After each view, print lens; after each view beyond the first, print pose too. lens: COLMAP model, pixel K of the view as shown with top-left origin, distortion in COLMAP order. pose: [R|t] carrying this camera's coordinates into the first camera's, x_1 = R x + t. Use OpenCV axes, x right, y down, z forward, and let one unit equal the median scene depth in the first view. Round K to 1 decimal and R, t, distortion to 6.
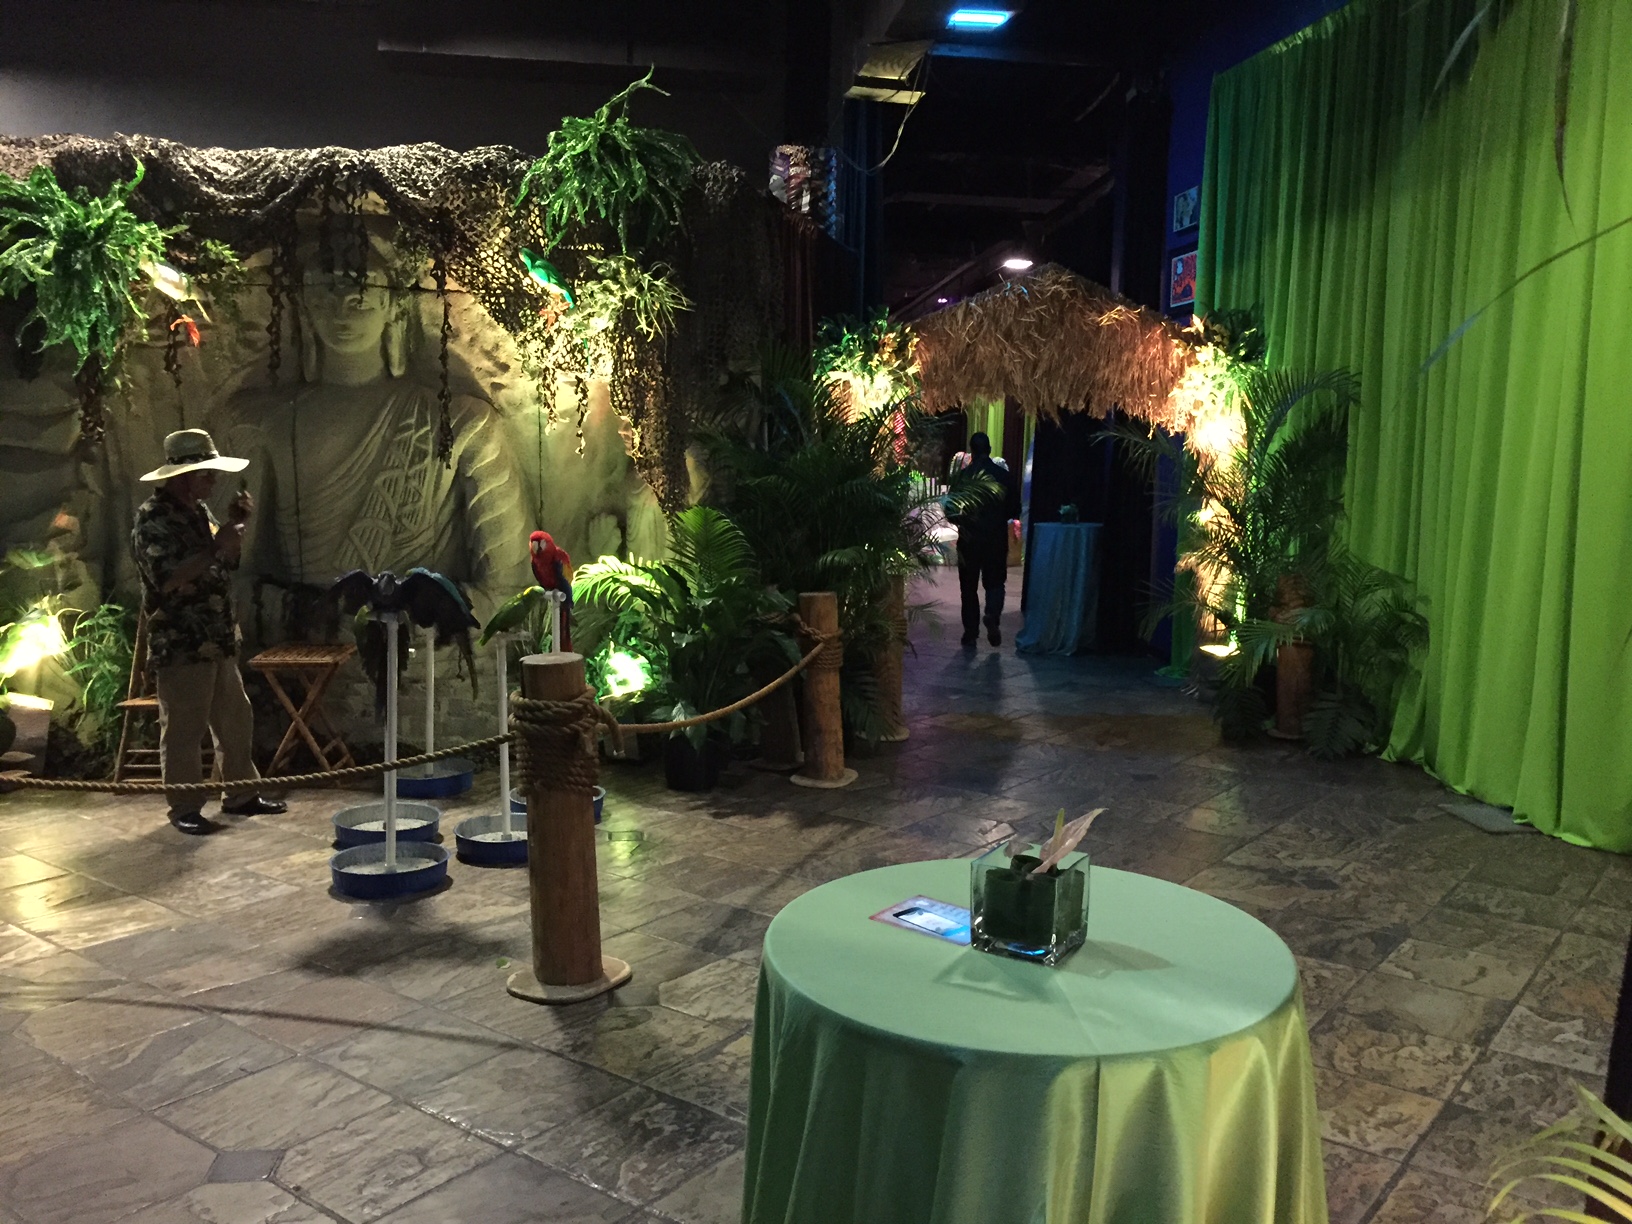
lens RADIAL K [[1392.2, 0, 812.0], [0, 1392.2, 576.1], [0, 0, 1]] dist [0.097831, -0.124892]
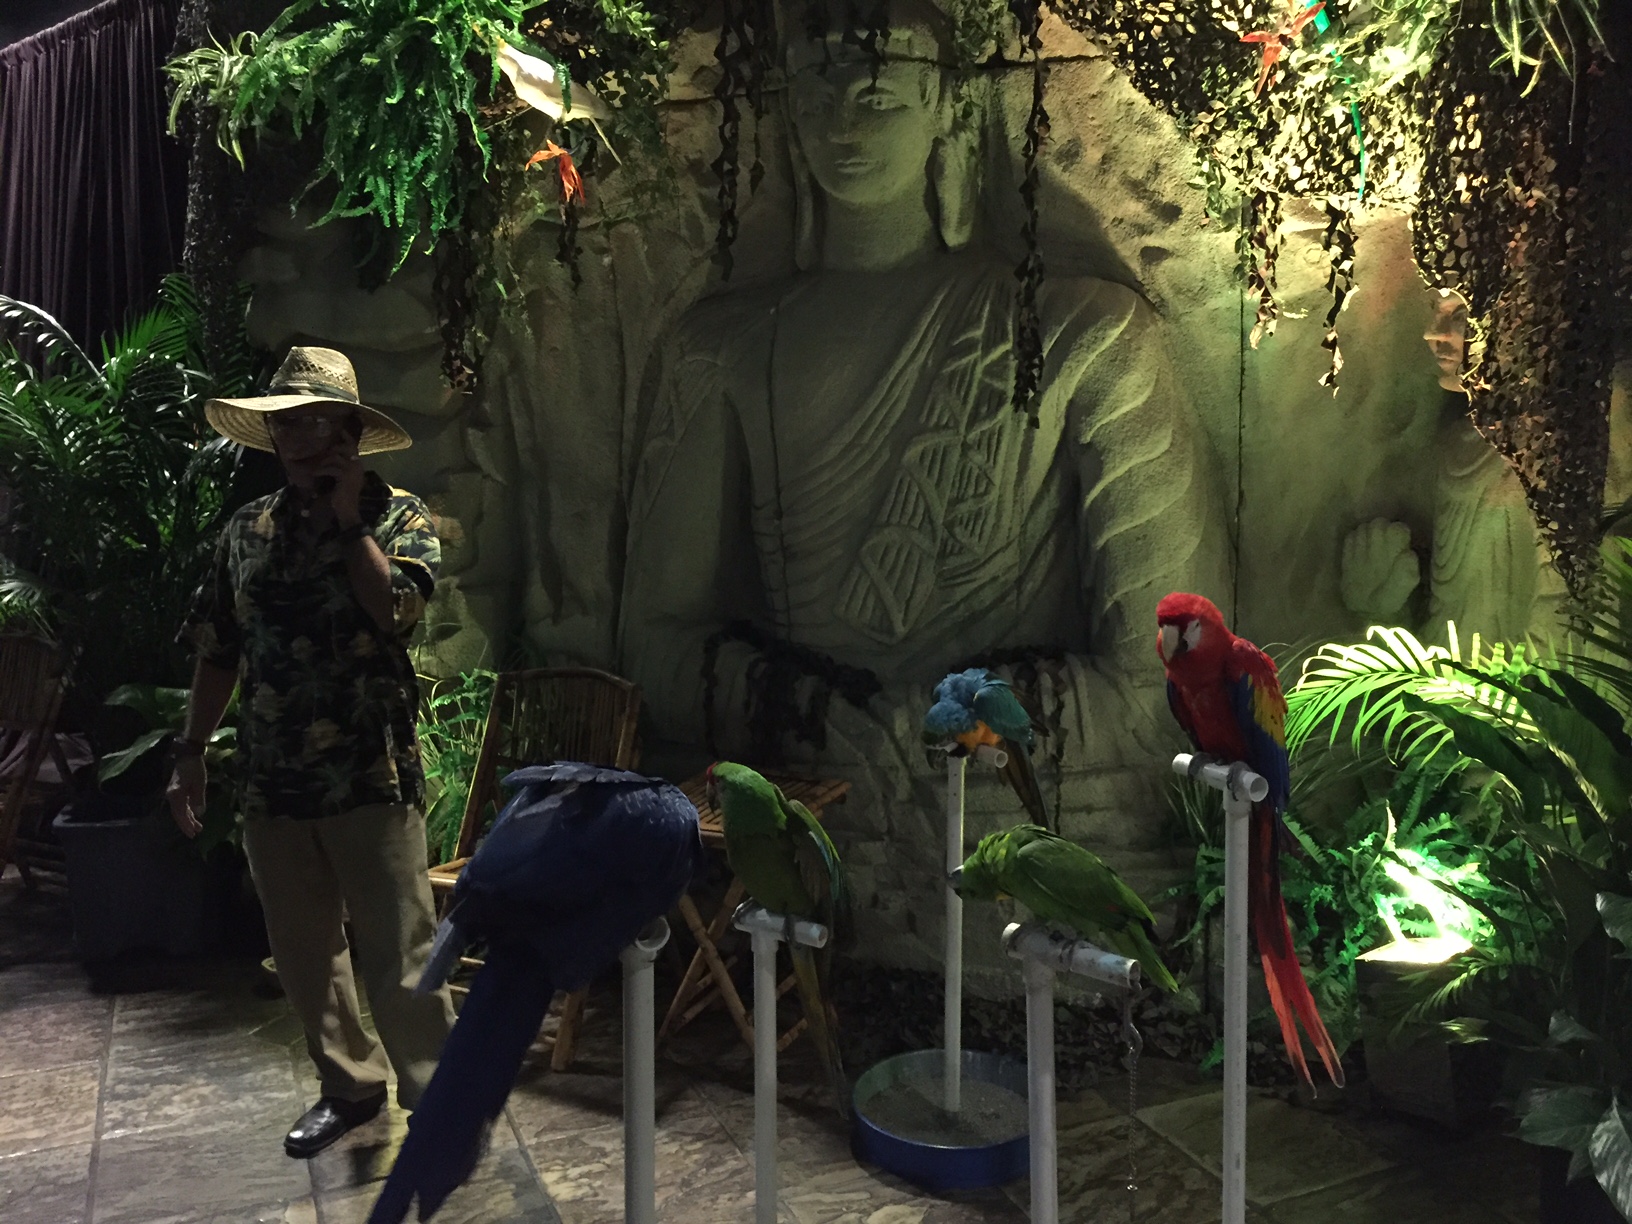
lens RADIAL K [[1392.2, 0, 812.0], [0, 1392.2, 576.1], [0, 0, 1]] dist [0.097831, -0.124892]
pose [[0.869410, 0.036936, -0.492709, -0.087257], [-0.024739, 0.999205, 0.031253, -0.038148], [0.493472, -0.014982, 0.869633, 0.534948]]
